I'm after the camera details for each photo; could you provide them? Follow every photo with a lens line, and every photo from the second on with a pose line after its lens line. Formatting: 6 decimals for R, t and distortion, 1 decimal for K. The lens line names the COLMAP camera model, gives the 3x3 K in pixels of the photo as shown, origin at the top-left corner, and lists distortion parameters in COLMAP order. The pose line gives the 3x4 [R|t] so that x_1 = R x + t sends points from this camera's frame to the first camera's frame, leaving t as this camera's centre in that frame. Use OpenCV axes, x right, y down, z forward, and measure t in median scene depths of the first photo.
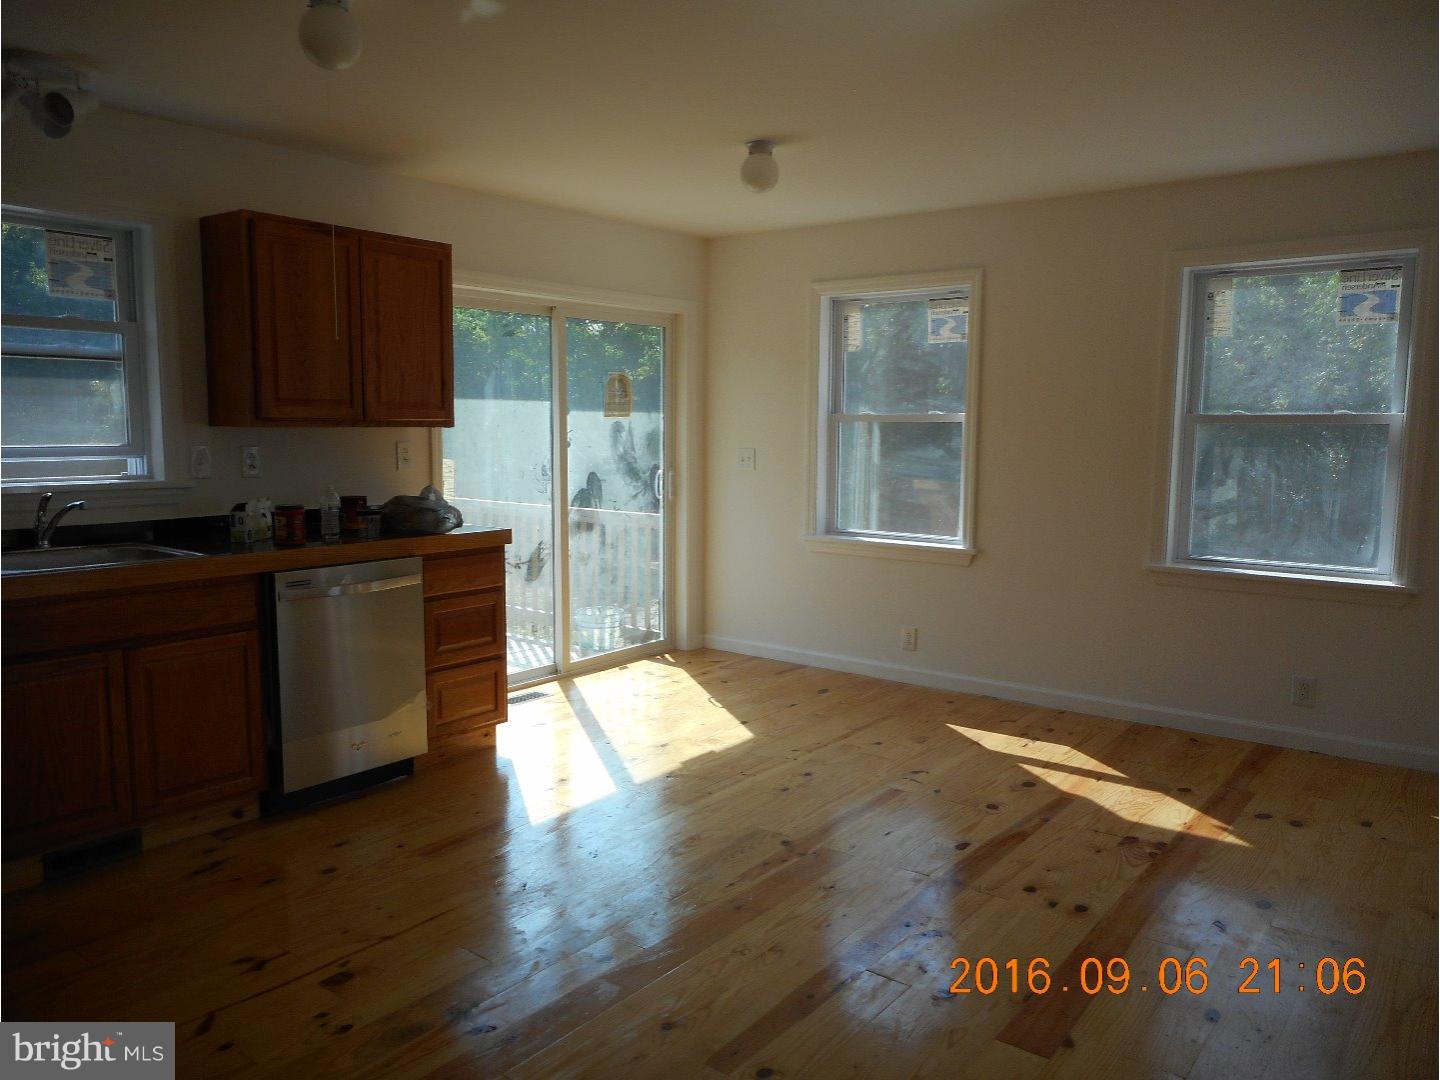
lens RADIAL K [[1067.6, 0, 719.0], [0, 1067.6, 543.7], [0, 0, 1]] dist [-0.010283, 0.021789]
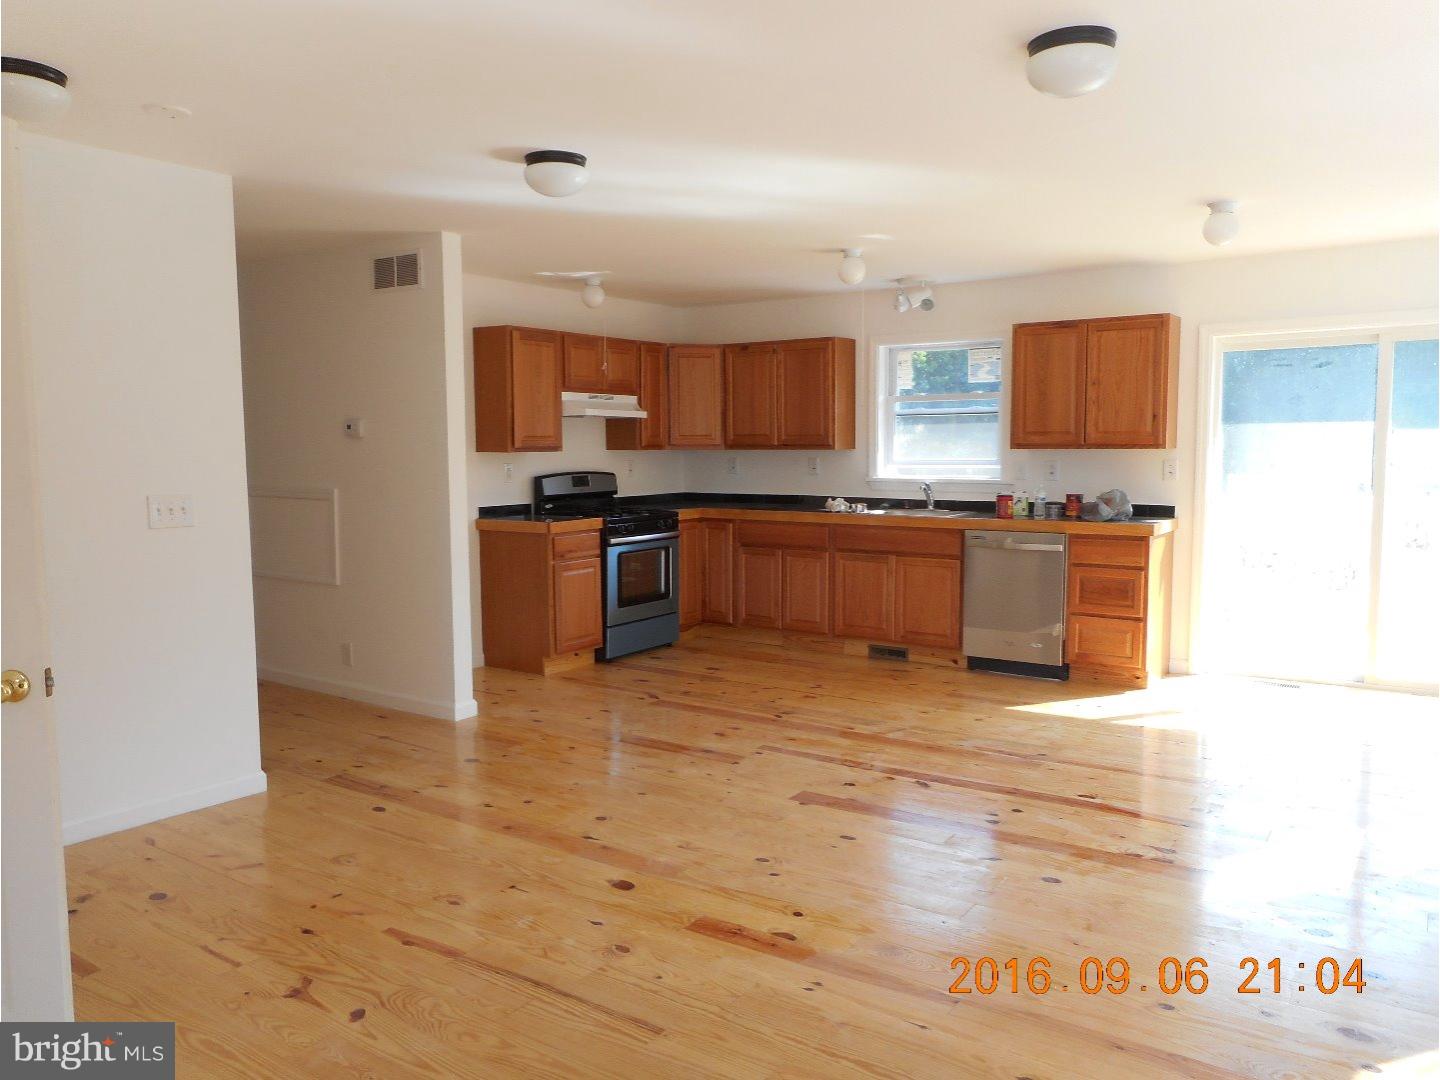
lens RADIAL K [[1067.6, 0, 723.3], [0, 1067.6, 543.4], [0, 0, 1]] dist [-0.010283, 0.021789]
pose [[0.044661, 0.082405, -0.995598, 0.905130], [-0.104238, 0.991537, 0.077393, -0.031232], [0.993549, 0.100323, 0.052872, 0.330538]]
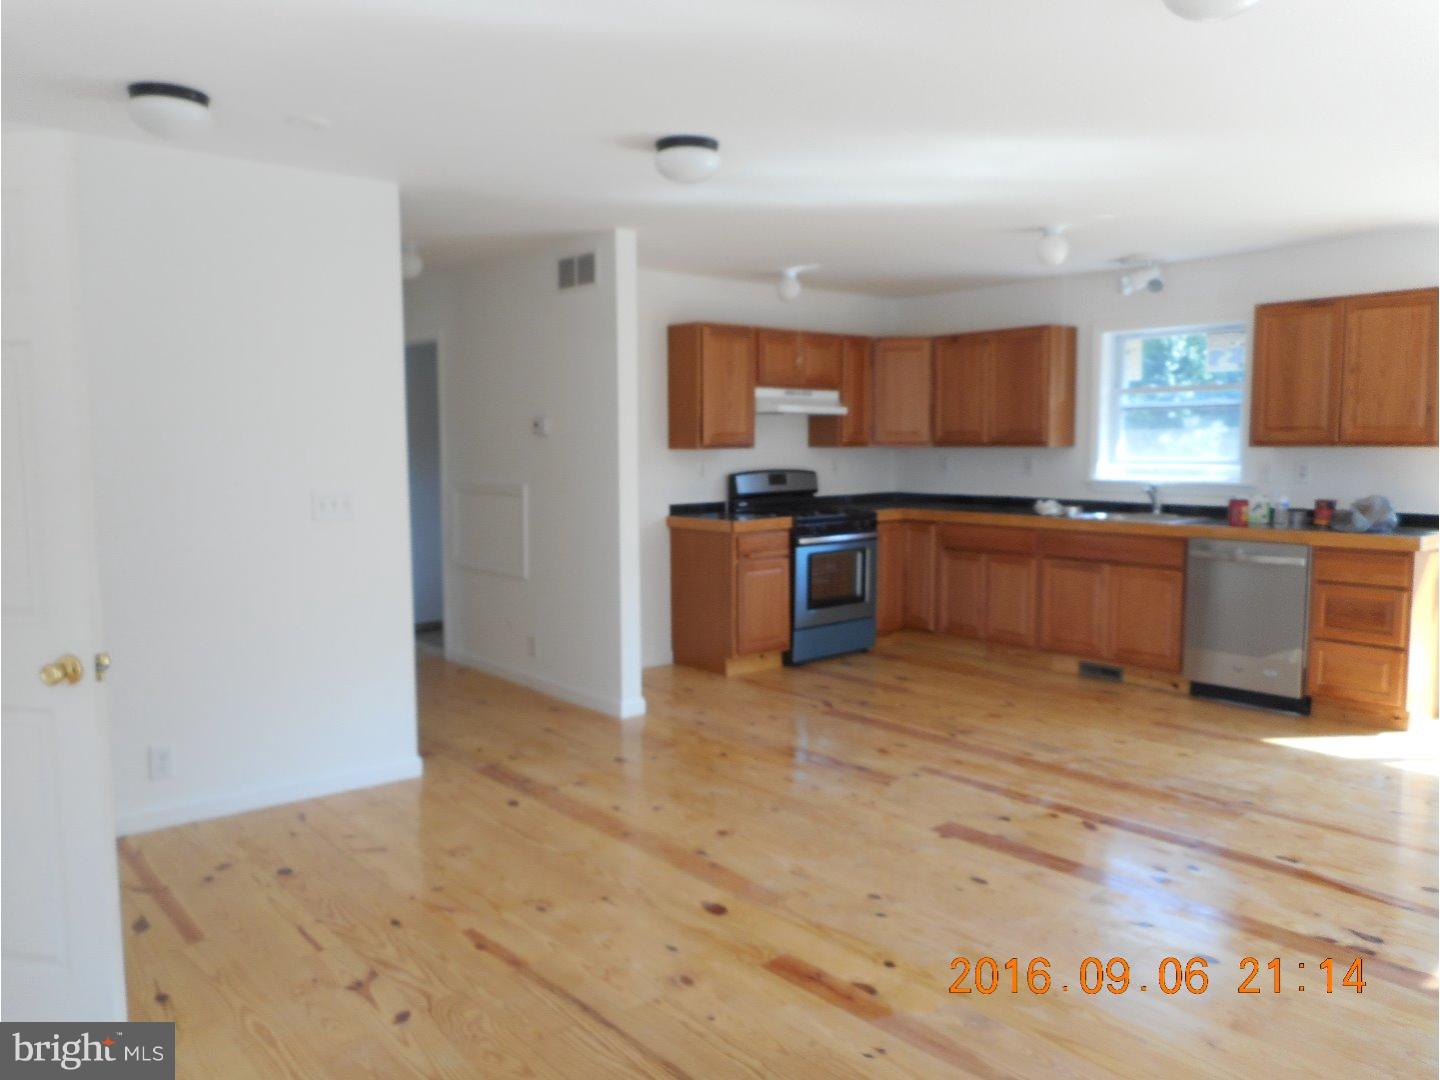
lens RADIAL K [[1067.6, 0, 721.8], [0, 1067.6, 542.3], [0, 0, 1]] dist [-0.010283, 0.021789]
pose [[-0.207444, 0.081864, -0.974816, 0.853472], [-0.104539, 0.988931, 0.105295, -0.041099], [0.972645, 0.123749, -0.196589, 0.420478]]
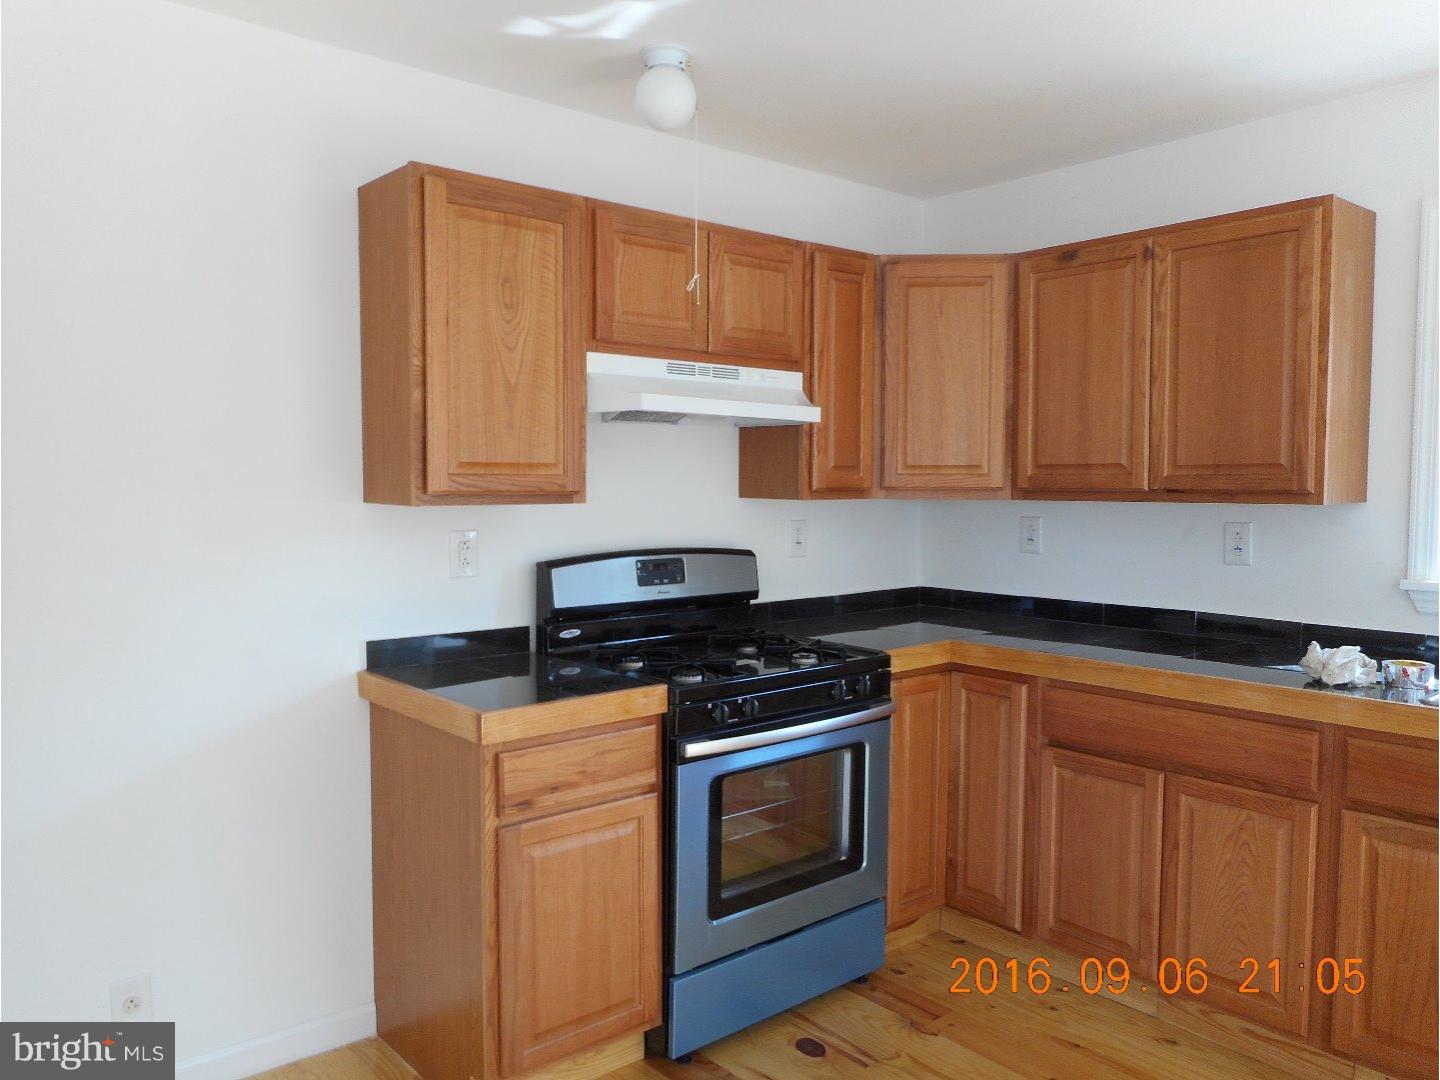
lens RADIAL K [[1067.6, 0, 731.8], [0, 1067.6, 551.4], [0, 0, 1]] dist [-0.010283, 0.021789]
pose [[-0.206646, 0.053775, -0.976937, 0.070002], [-0.111301, 0.990715, 0.078077, -0.046303], [0.972064, 0.124869, -0.198742, 0.366172]]
